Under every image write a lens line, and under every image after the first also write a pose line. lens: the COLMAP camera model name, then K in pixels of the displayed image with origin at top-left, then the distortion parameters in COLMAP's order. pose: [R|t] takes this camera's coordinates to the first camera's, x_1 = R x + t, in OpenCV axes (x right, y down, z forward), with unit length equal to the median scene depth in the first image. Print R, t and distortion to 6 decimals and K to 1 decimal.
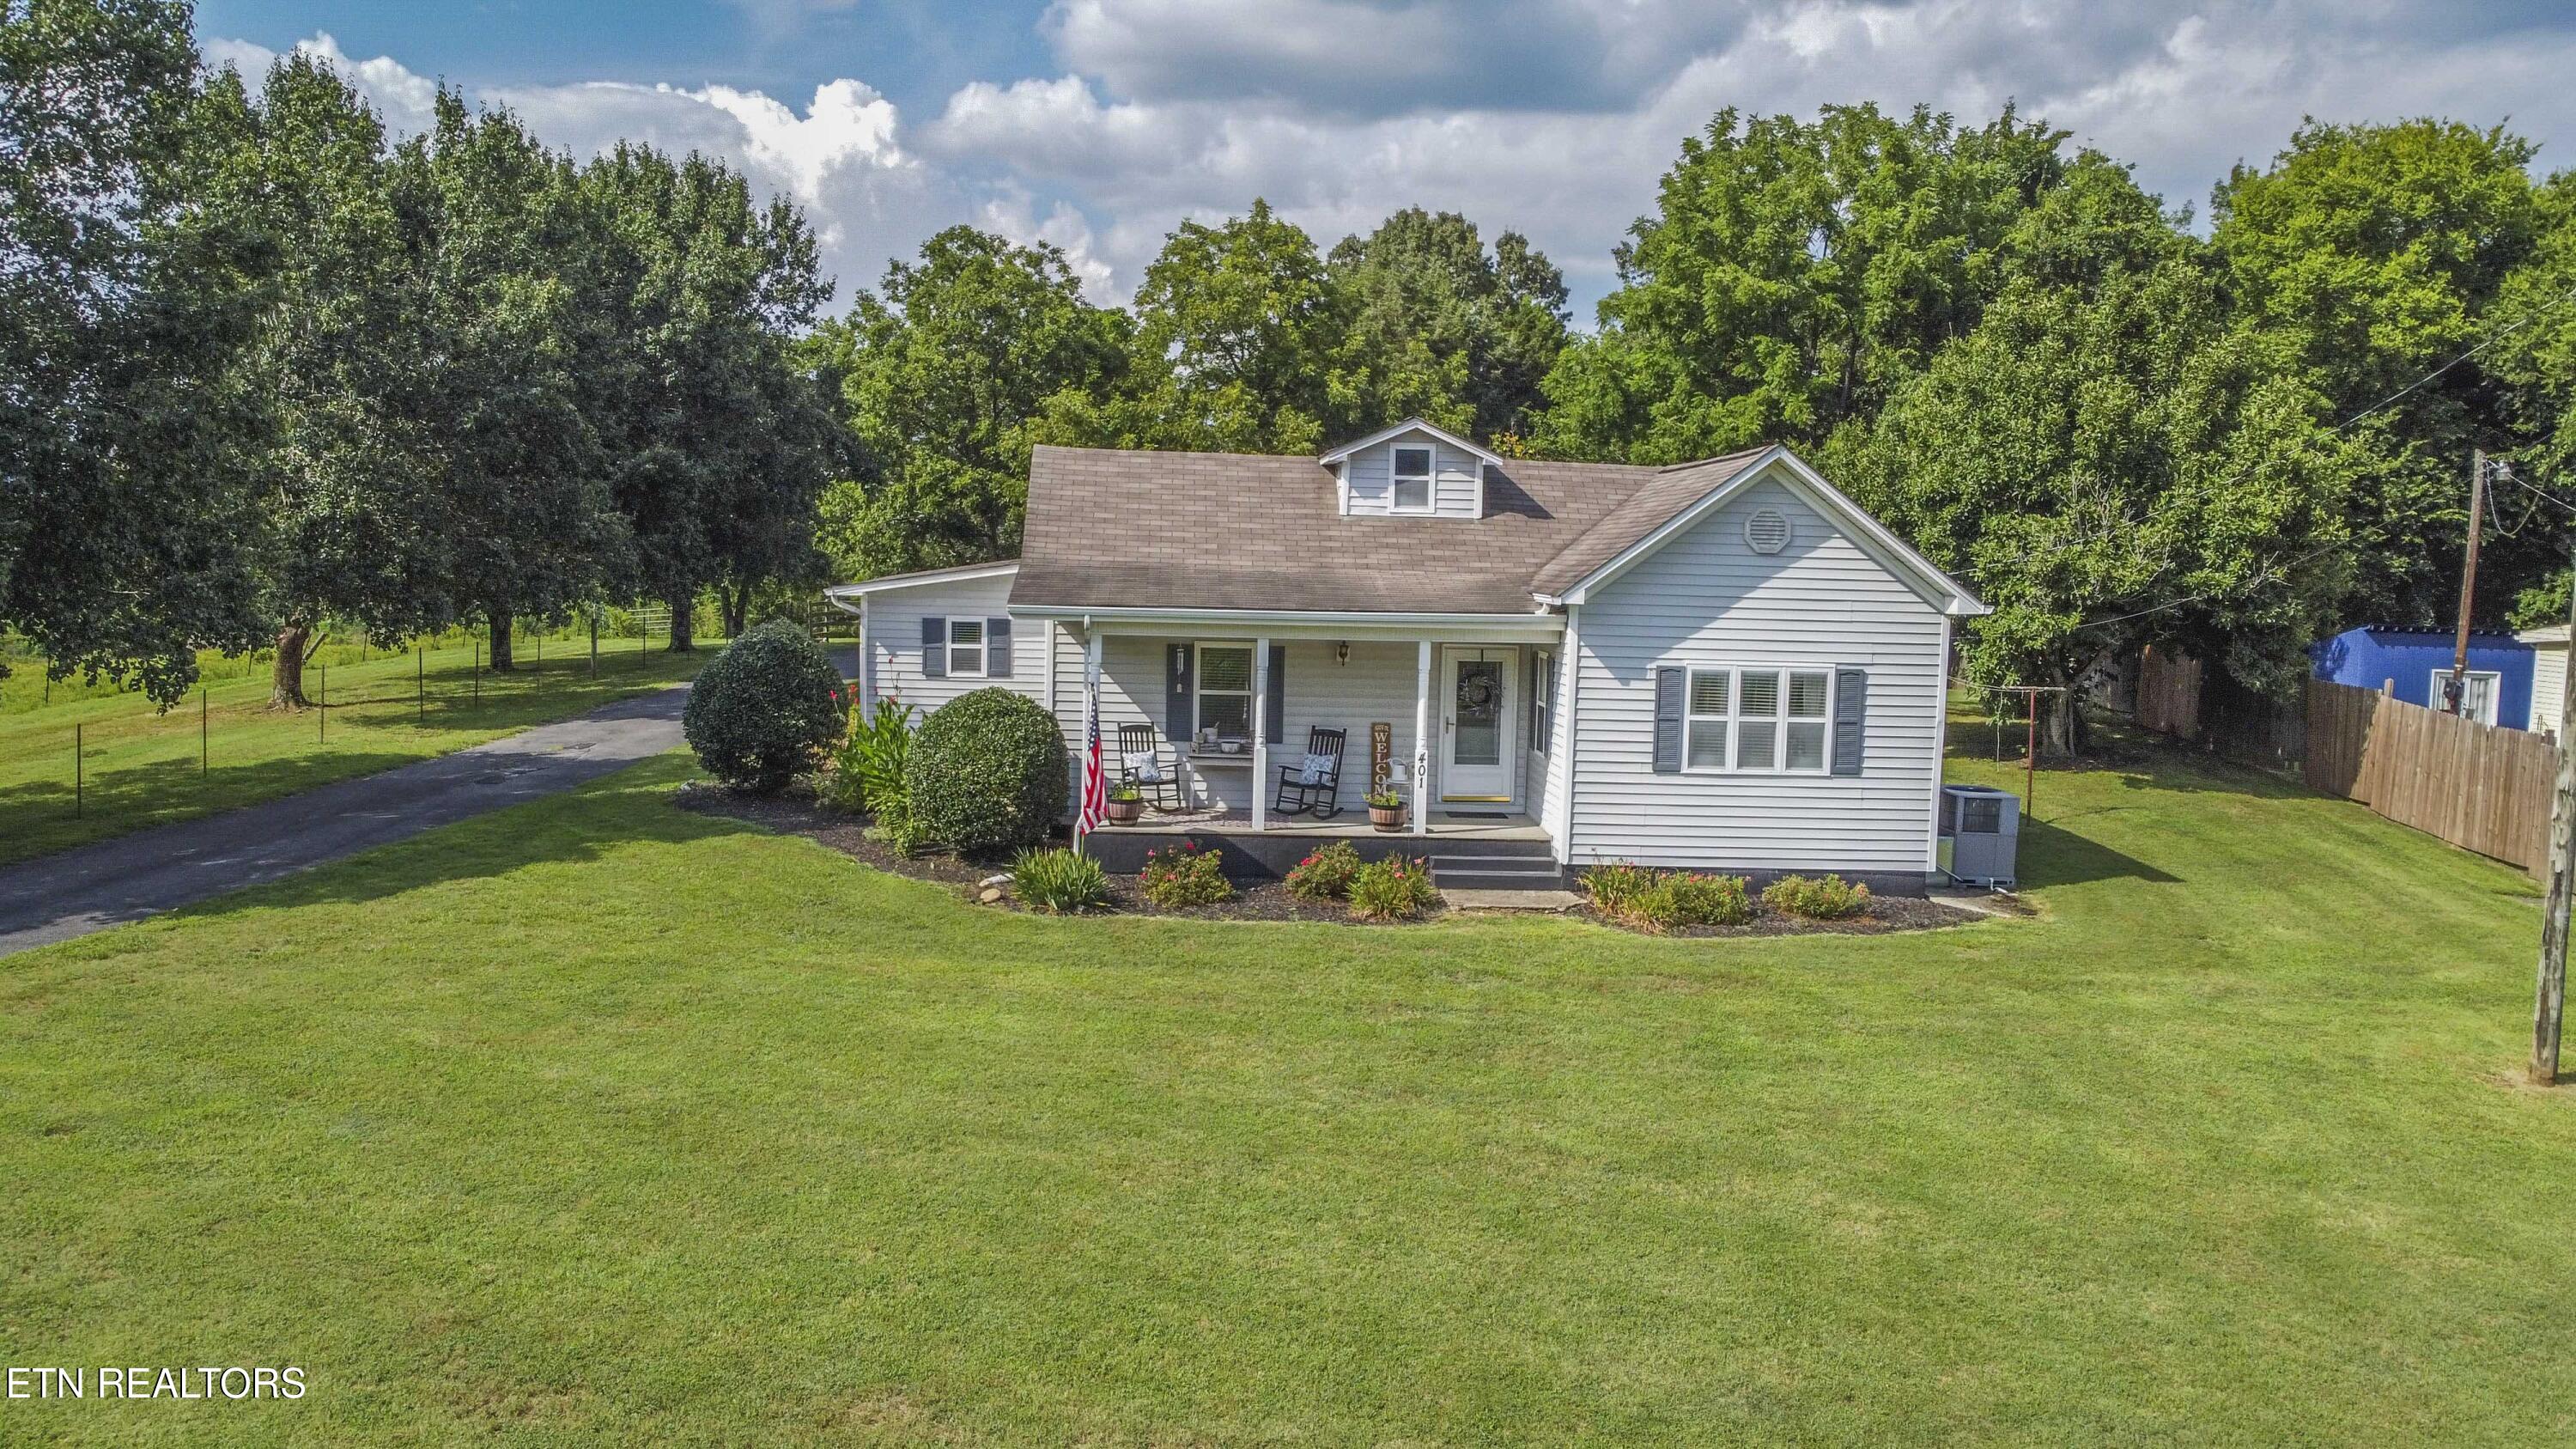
lens RADIAL K [[1927.6, 0, 1288.0], [0, 1927.6, 724.5], [0, 0, 1]] dist [-0.001056, -0.001660]
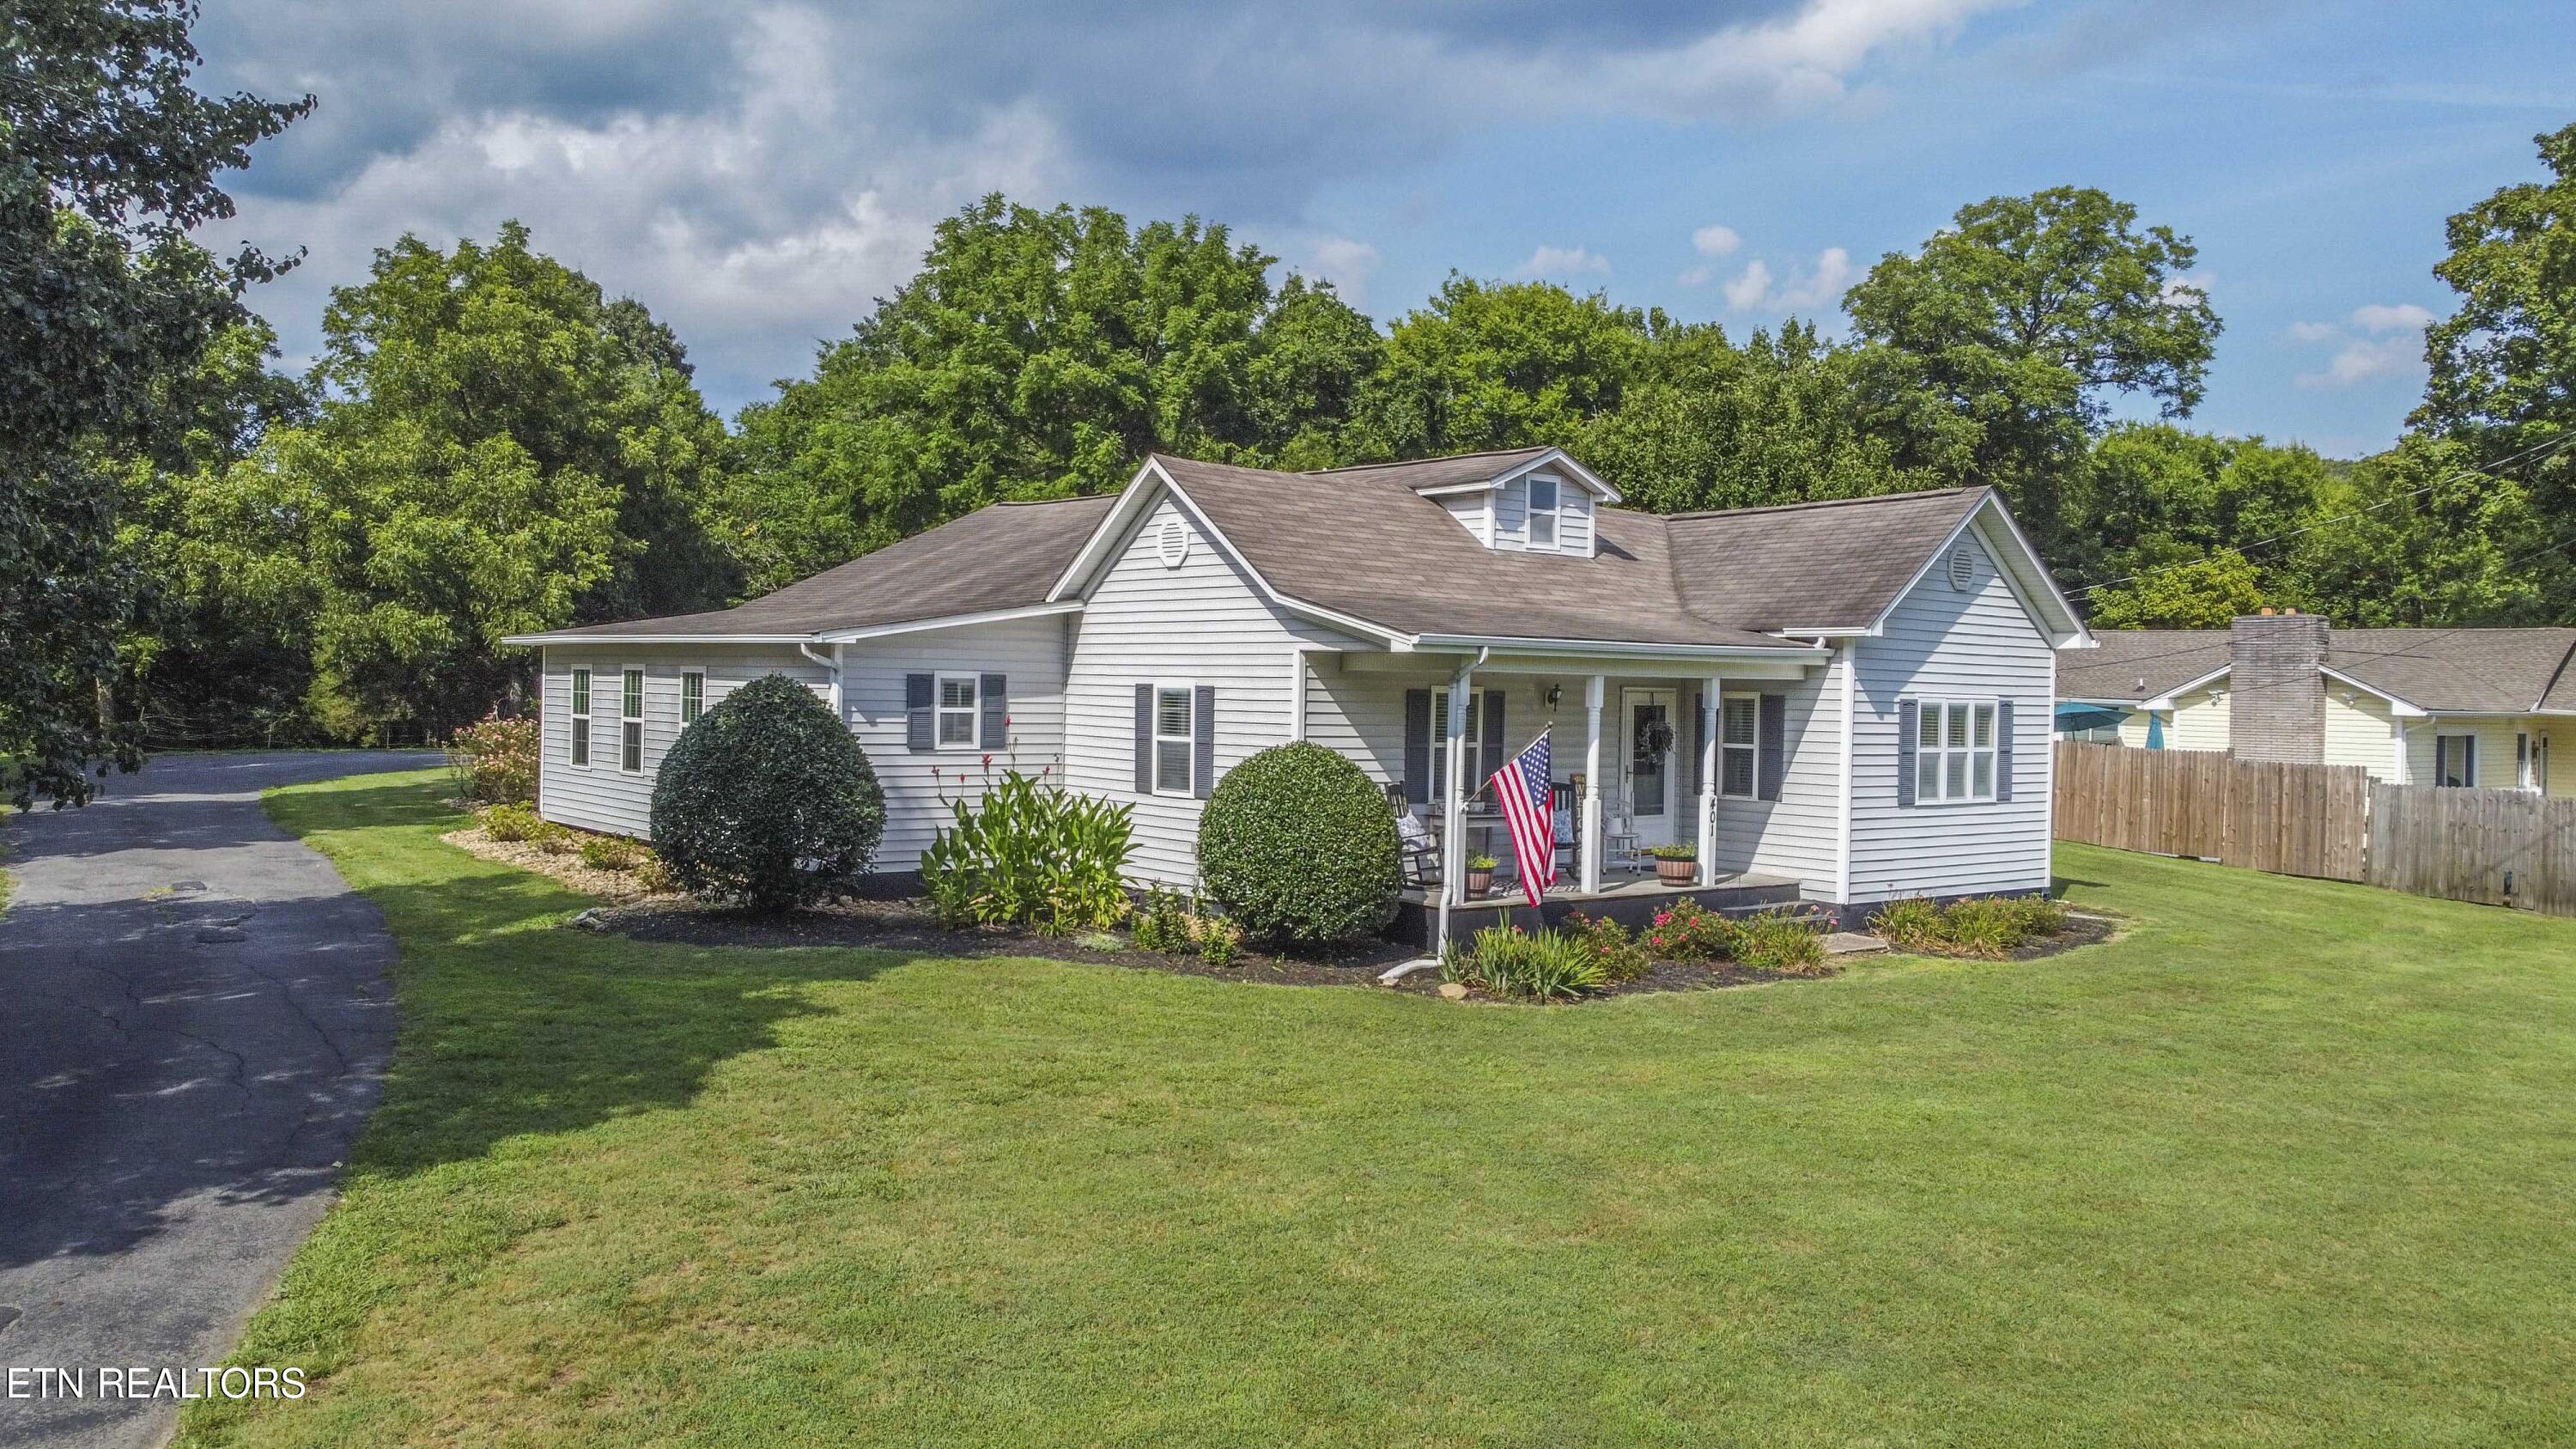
lens RADIAL K [[1908.1, 0, 1288.0], [0, 1908.1, 724.5], [0, 0, 1]] dist [0.032105, 0.000253]
pose [[0.818758, -0.021835, 0.573724, -0.565812], [0.055873, 0.997564, -0.041770, 0.005716], [-0.571414, 0.066255, 0.817983, 0.325241]]
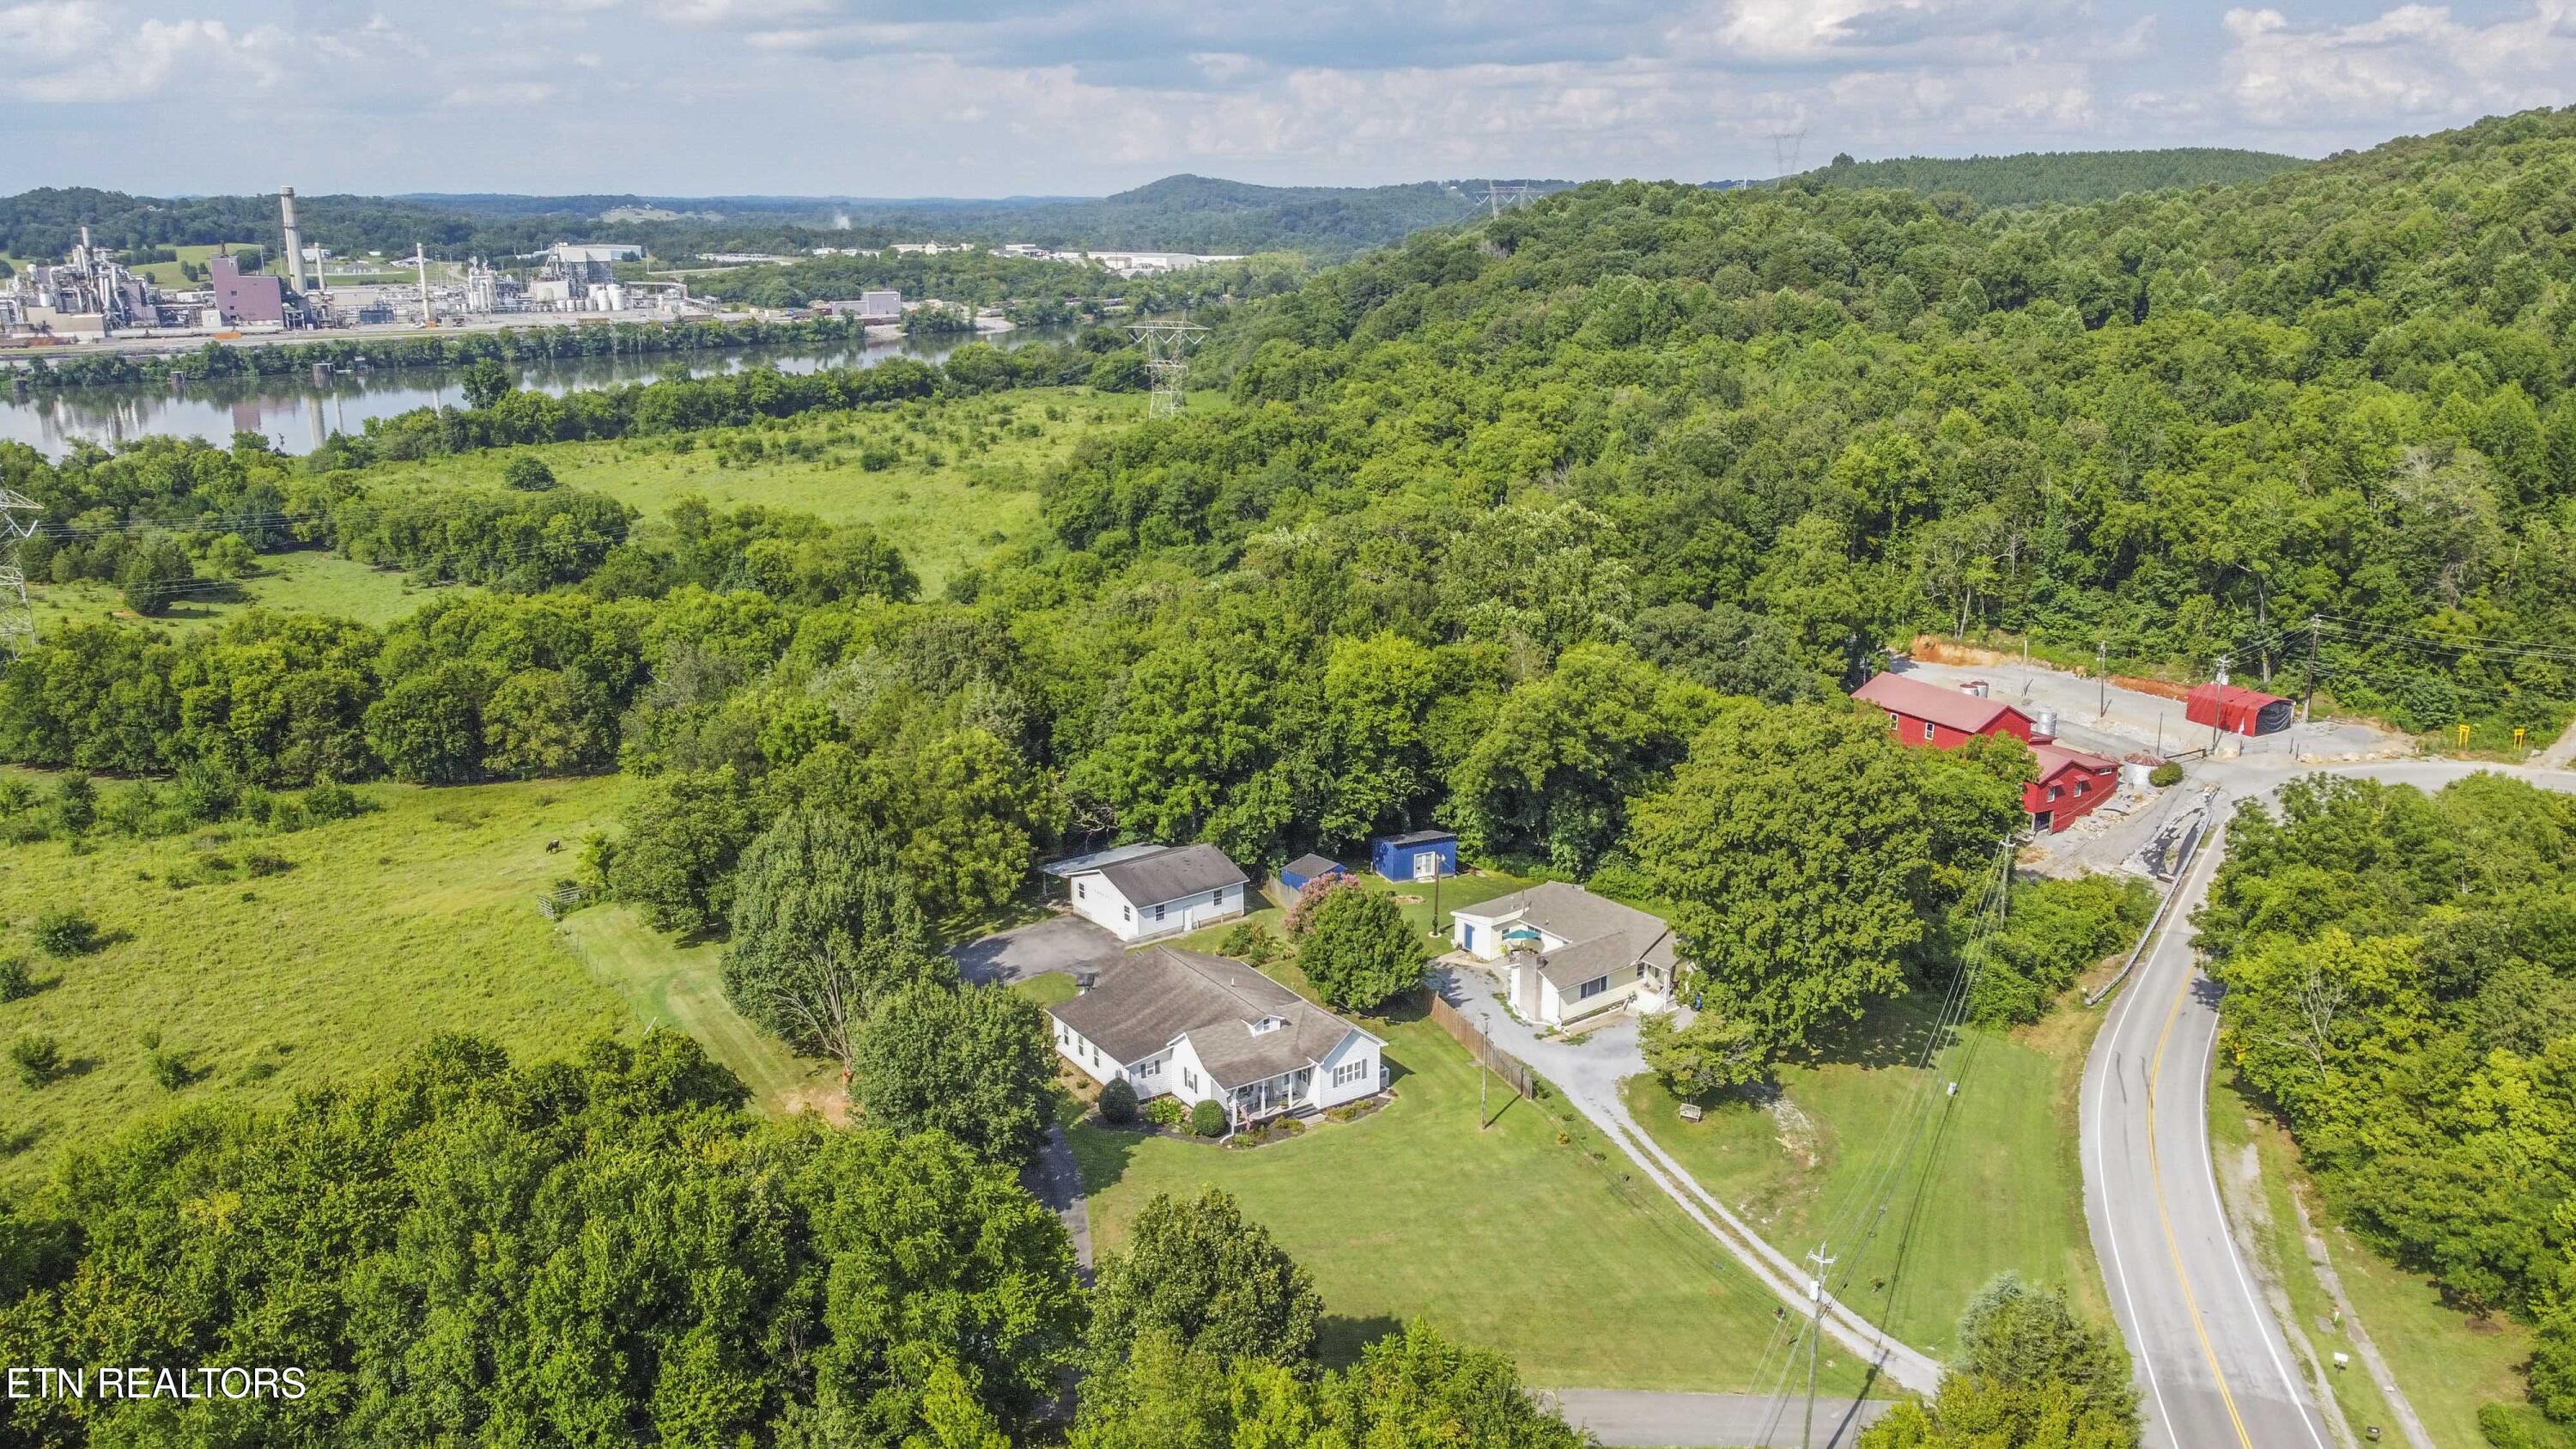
lens RADIAL K [[1927.6, 0, 1288.0], [0, 1927.6, 724.5], [0, 0, 1]] dist [-0.001056, -0.001660]
pose [[0.855617, -0.162847, 0.491325, -1.983273], [0.075078, 0.978227, 0.193483, -1.677756], [-0.512136, -0.128659, 0.849214, -2.750407]]
